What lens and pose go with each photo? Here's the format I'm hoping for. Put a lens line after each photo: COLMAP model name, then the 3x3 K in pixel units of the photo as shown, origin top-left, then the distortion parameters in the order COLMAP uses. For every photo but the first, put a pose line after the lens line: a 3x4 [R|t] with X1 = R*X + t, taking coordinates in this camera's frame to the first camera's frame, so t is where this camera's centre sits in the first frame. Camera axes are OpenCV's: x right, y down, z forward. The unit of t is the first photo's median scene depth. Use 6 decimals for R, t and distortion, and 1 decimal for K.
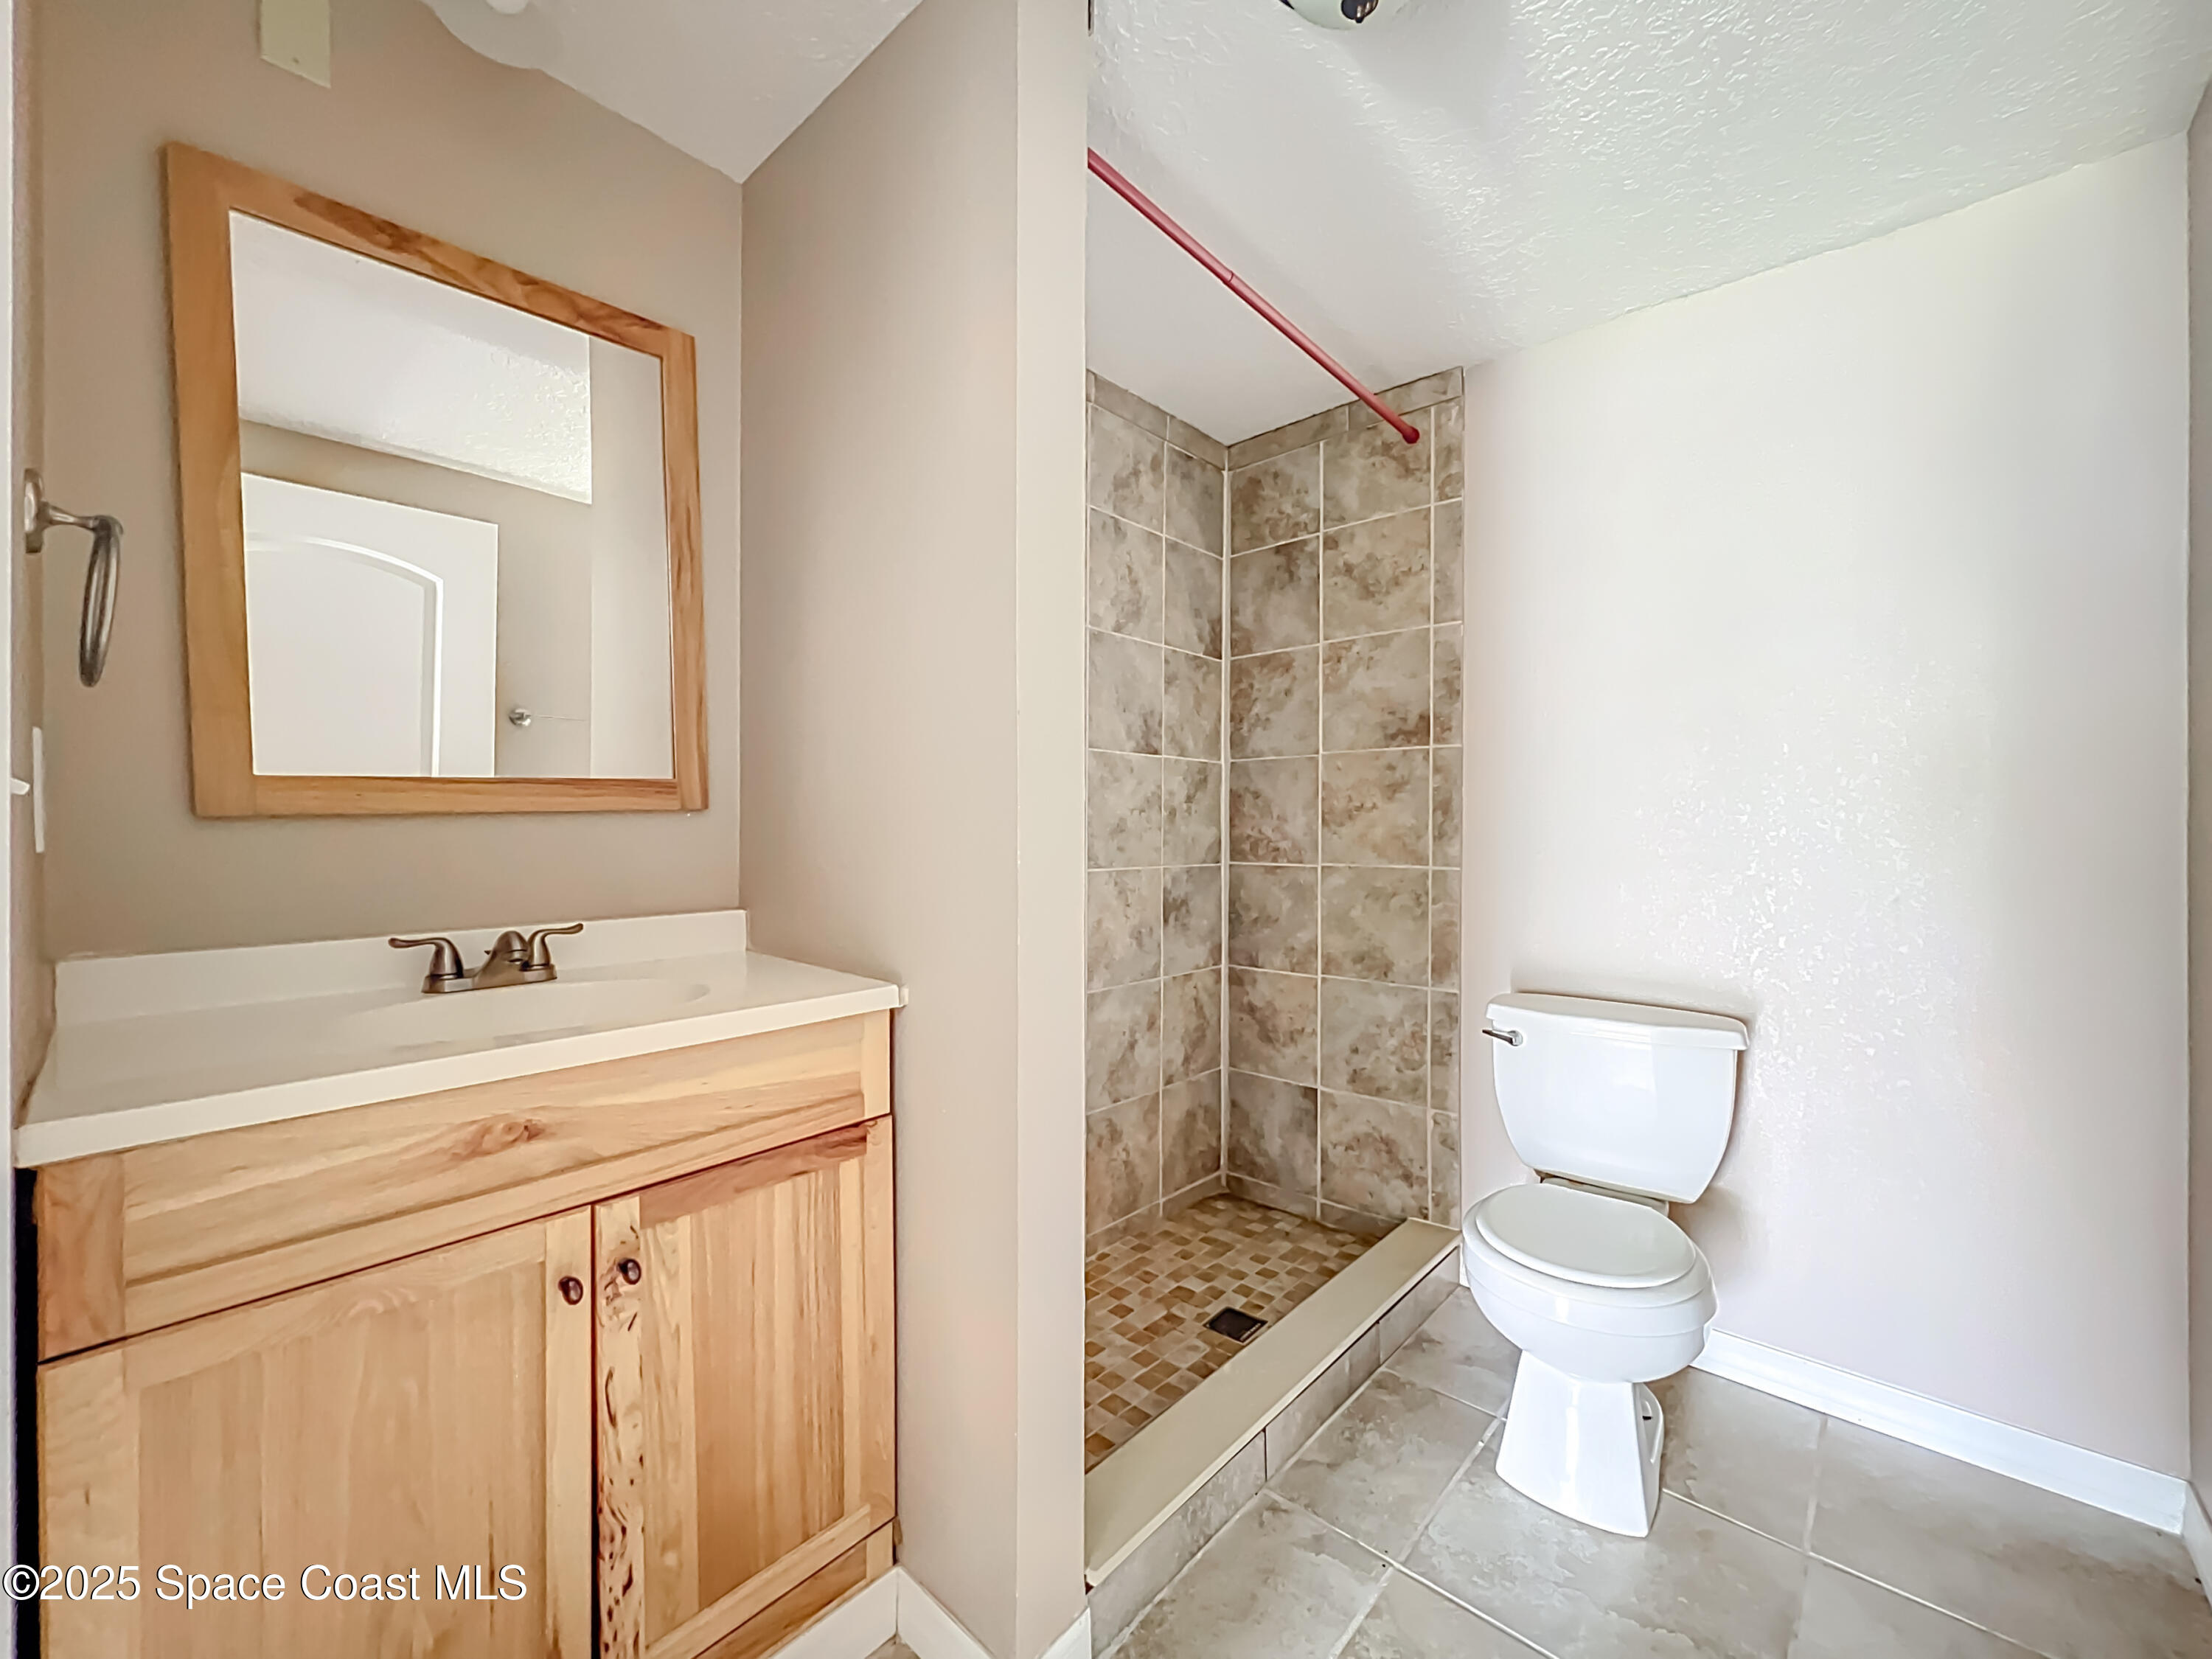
lens RADIAL K [[898.5, 0, 1107.7], [0, 898.5, 836.0], [0, 0, 1]] dist [-0.000870, 0.000033]
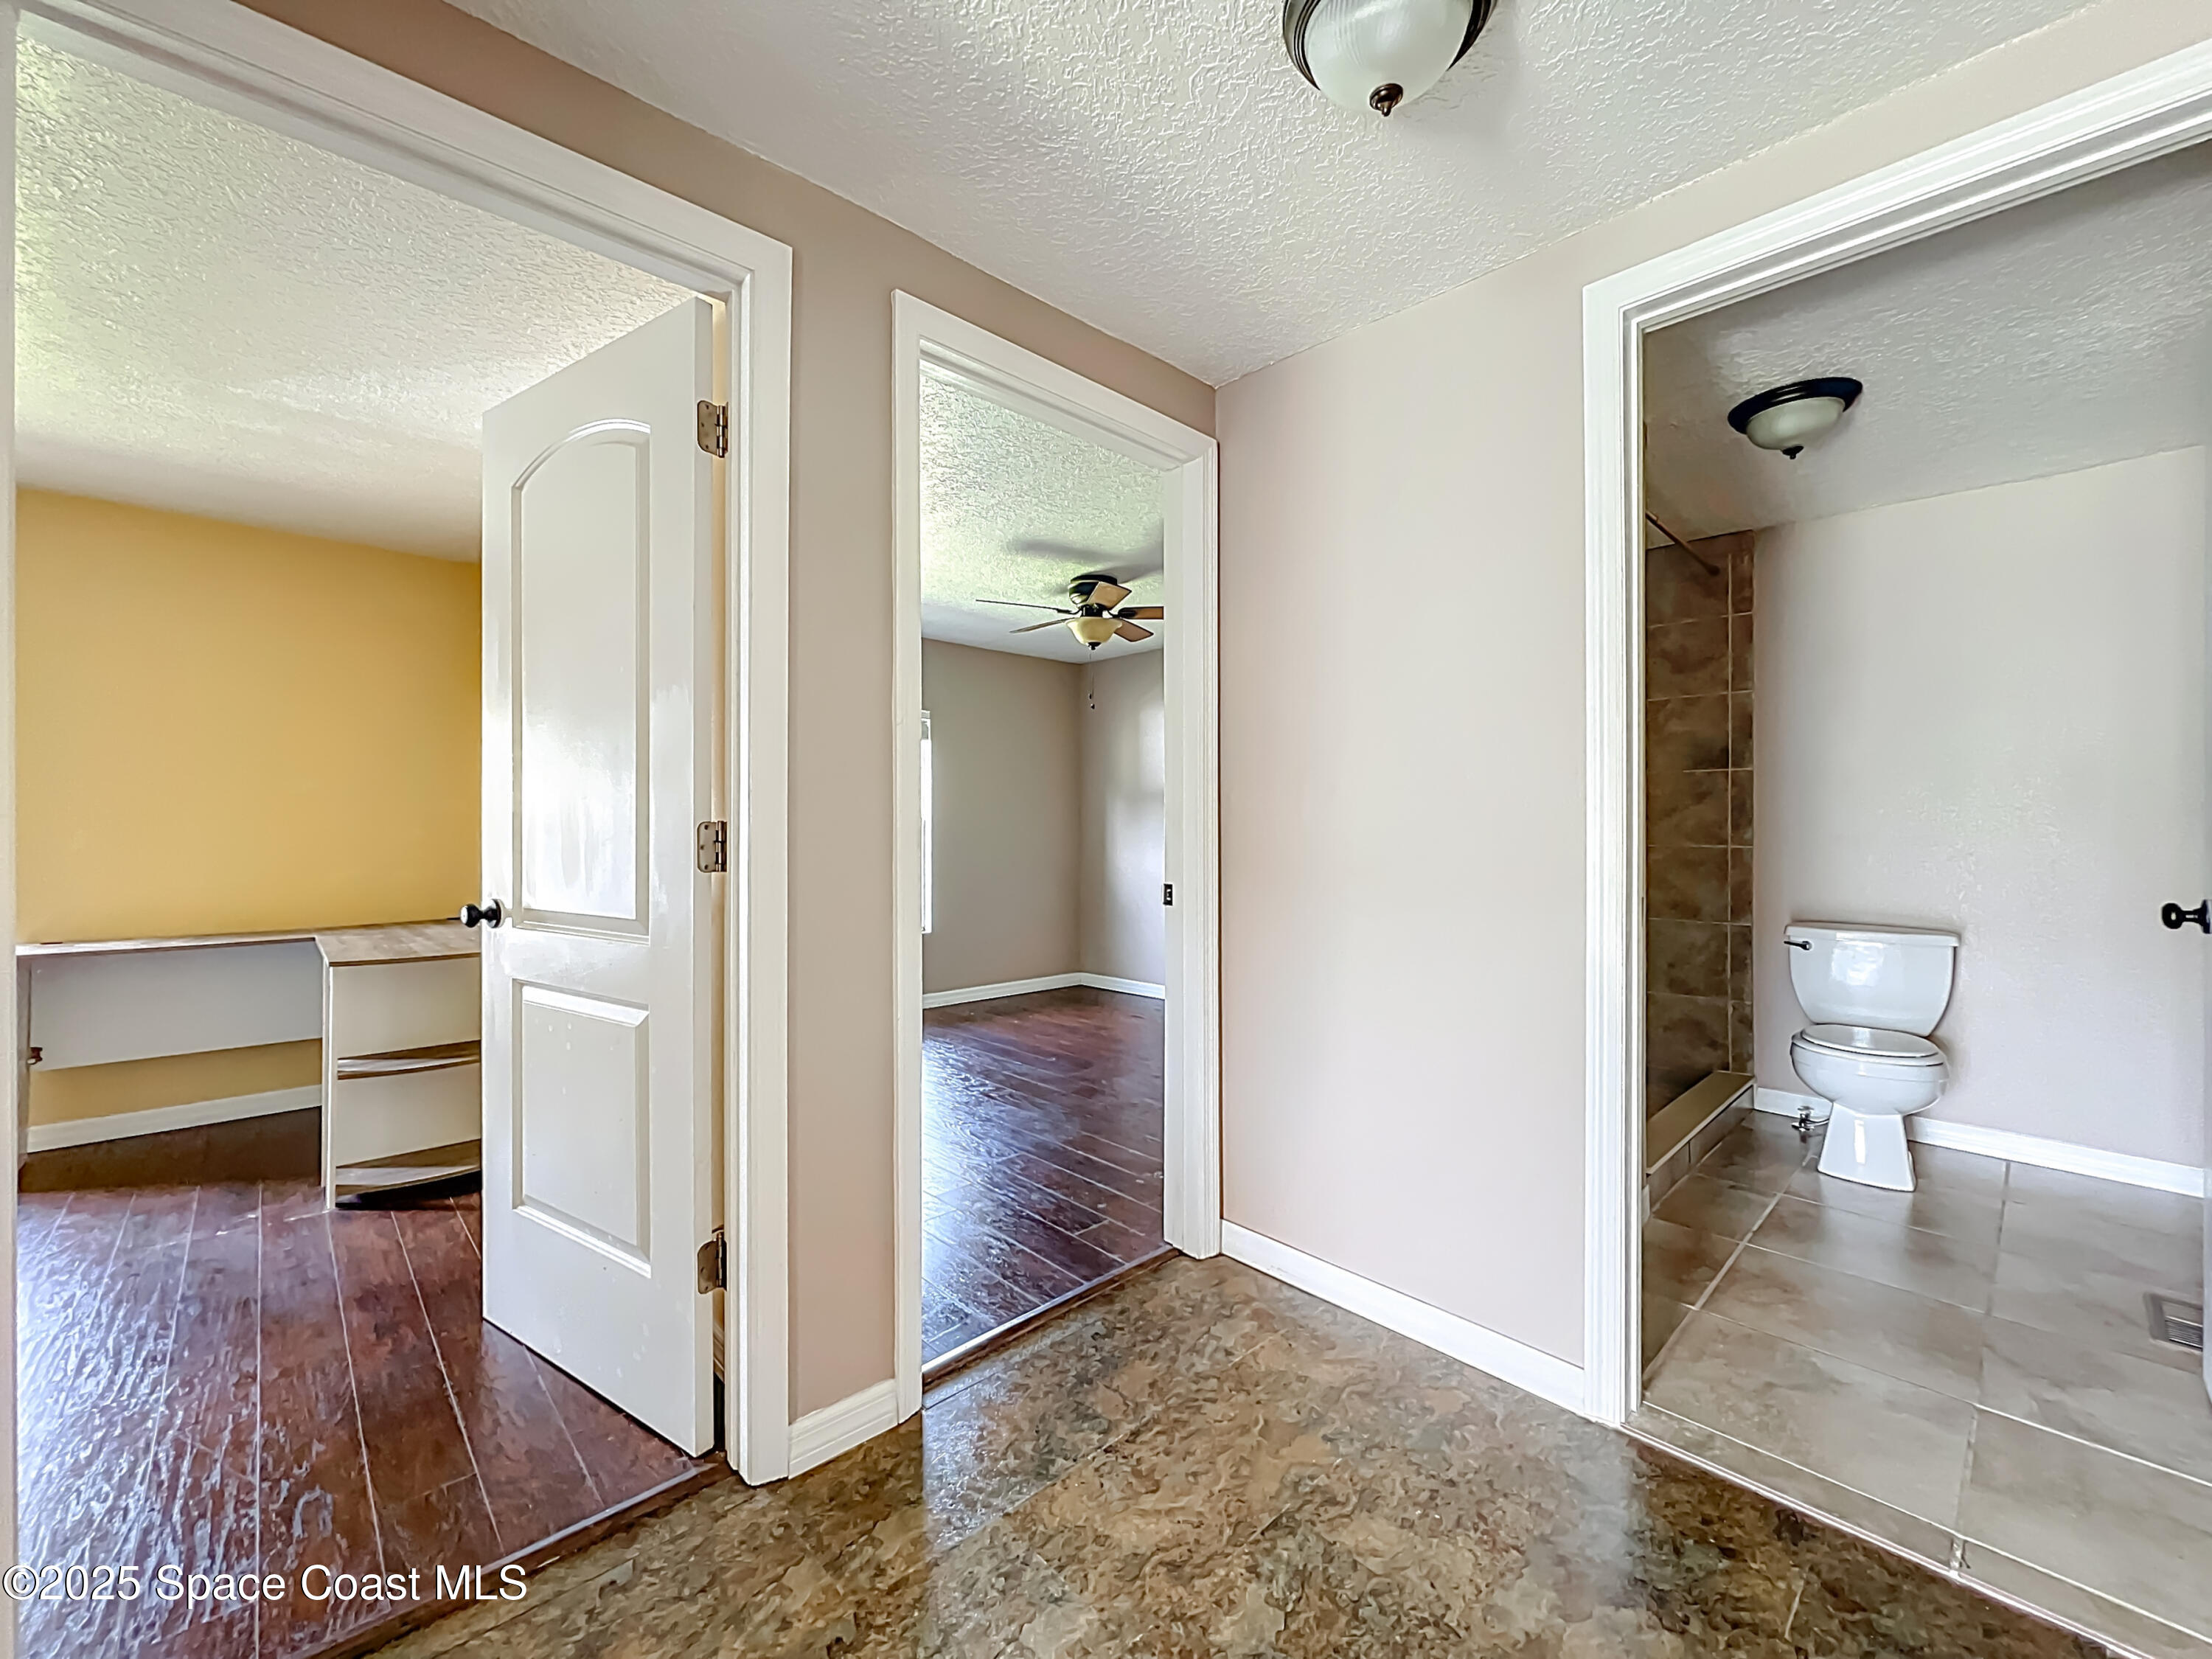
lens RADIAL K [[898.5, 0, 1109.0], [0, 898.5, 828.2], [0, 0, 1]] dist [-0.000870, 0.000033]
pose [[0.996061, -0.005145, -0.088523, -0.583472], [0.005160, 0.999987, -0.000066, -0.002300], [0.088522, -0.000391, 0.996074, -0.661543]]
